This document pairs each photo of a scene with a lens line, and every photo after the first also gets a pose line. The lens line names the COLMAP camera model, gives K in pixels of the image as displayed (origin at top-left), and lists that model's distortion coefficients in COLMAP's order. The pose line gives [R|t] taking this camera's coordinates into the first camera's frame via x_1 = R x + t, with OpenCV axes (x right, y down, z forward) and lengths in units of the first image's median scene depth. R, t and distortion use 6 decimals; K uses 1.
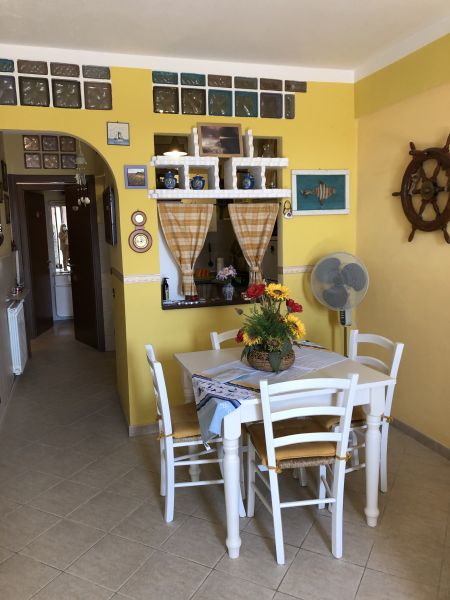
lens RADIAL K [[495.5, 0, 225.9], [0, 495.5, 295.0], [0, 0, 1]] dist [0.033794, -0.005447]
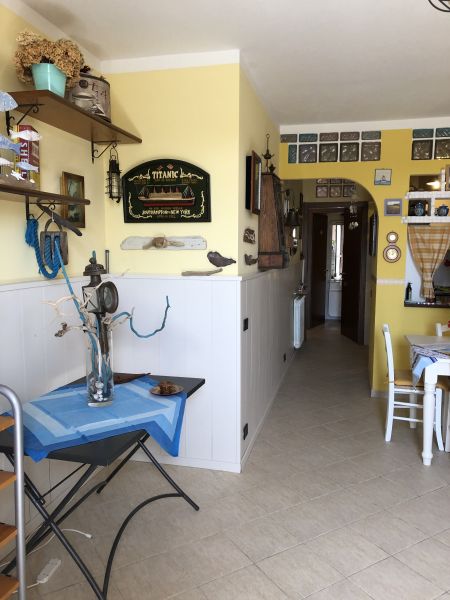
lens RADIAL K [[495.5, 0, 225.9], [0, 495.5, 295.0], [0, 0, 1]] dist [0.033794, -0.005447]
pose [[0.855610, 0.080402, -0.511339, 0.141836], [-0.096191, 0.995353, -0.004447, 0.051660], [0.508606, 0.052991, 0.859367, -0.388640]]
